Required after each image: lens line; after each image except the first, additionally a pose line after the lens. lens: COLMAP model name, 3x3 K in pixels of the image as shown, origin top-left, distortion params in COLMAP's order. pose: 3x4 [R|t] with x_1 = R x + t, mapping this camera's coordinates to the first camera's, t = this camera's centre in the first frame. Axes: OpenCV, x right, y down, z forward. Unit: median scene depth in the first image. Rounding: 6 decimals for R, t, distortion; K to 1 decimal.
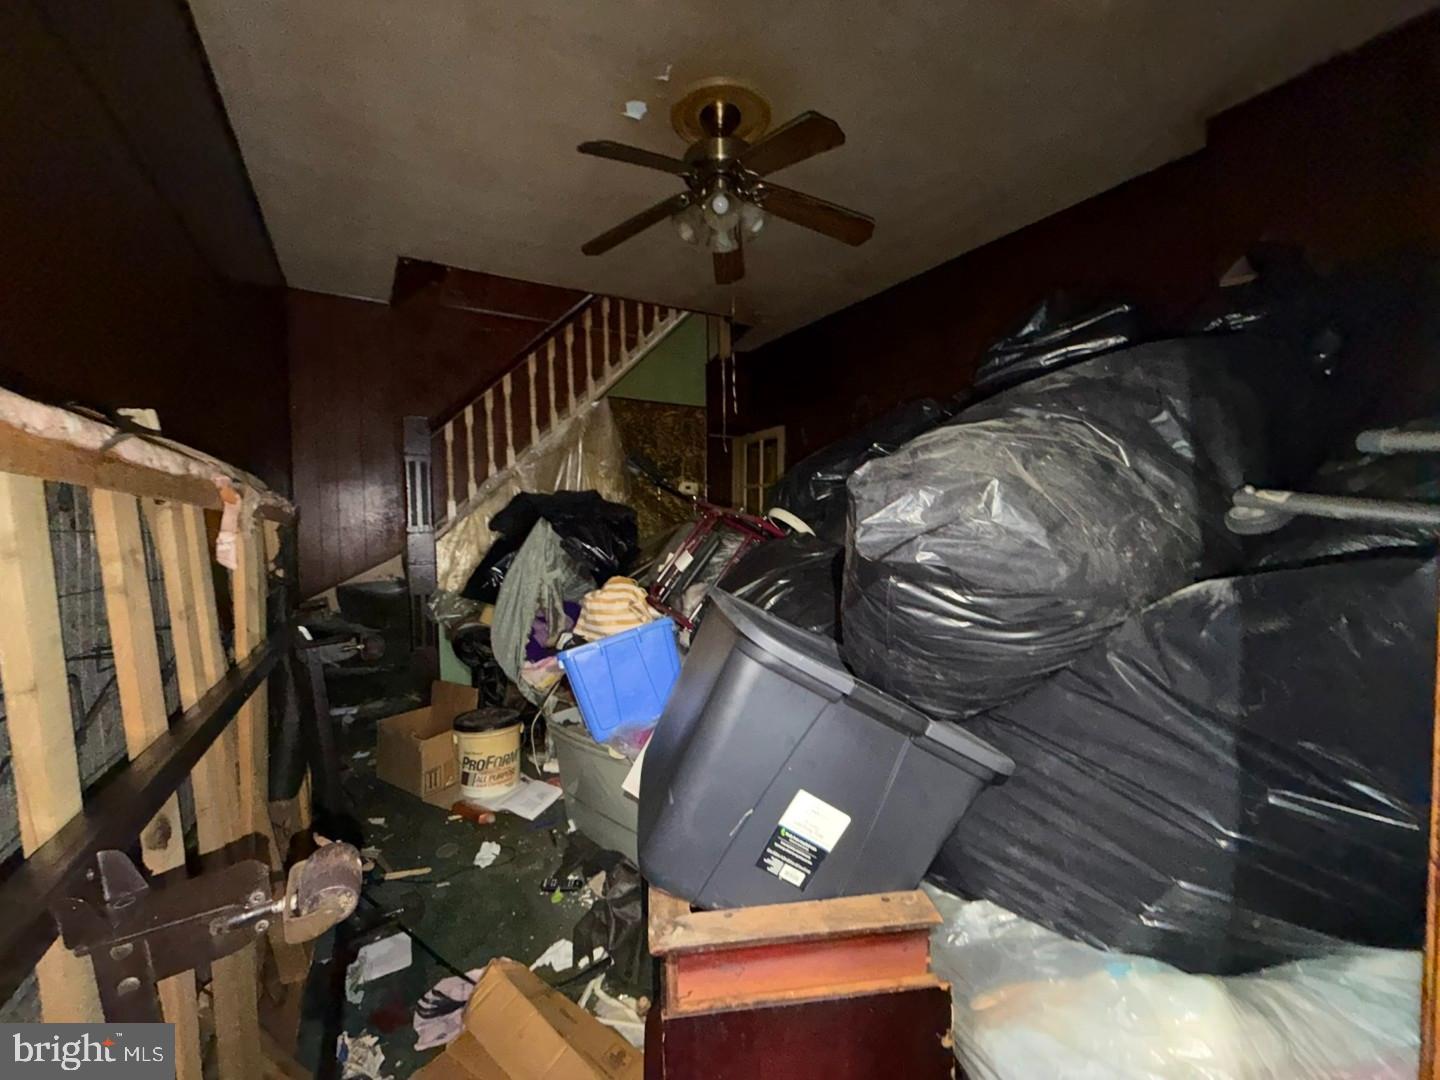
lens RADIAL K [[572.2, 0, 714.2], [0, 572.2, 541.3], [0, 0, 1]] dist [-0.000032, 0.000312]
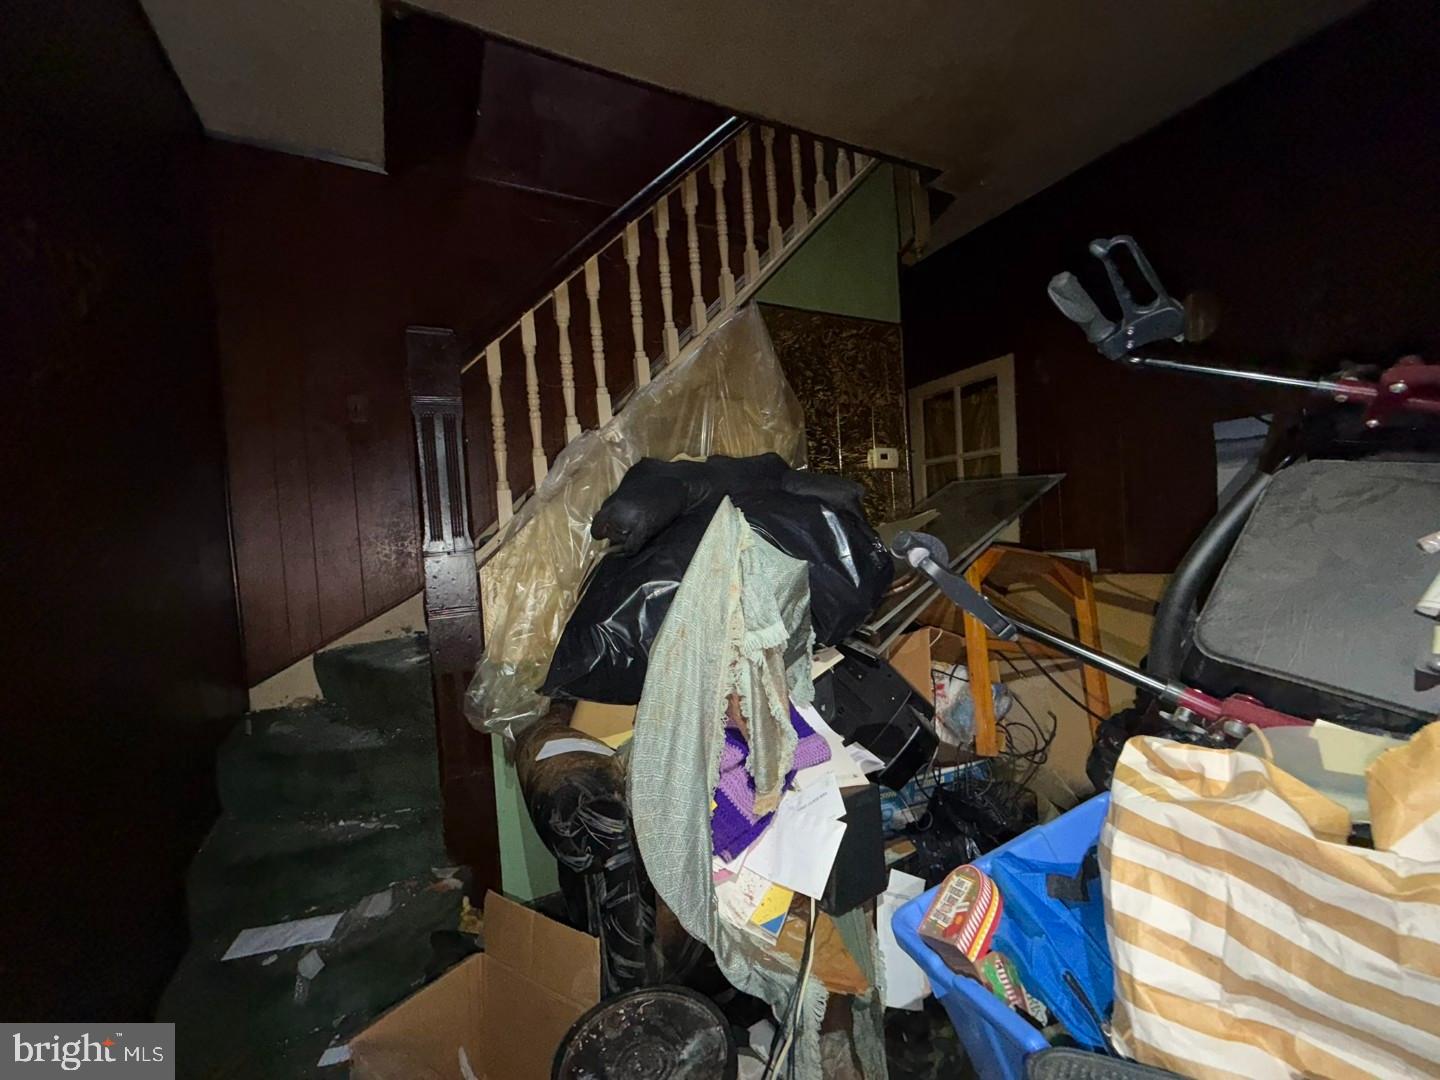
lens RADIAL K [[572.2, 0, 714.2], [0, 572.2, 541.3], [0, 0, 1]] dist [-0.000032, 0.000312]
pose [[0.996695, -0.053651, -0.060994, -0.223084], [0.052237, 0.998333, -0.024551, 0.000245], [0.062209, 0.021284, 0.997836, 0.459380]]
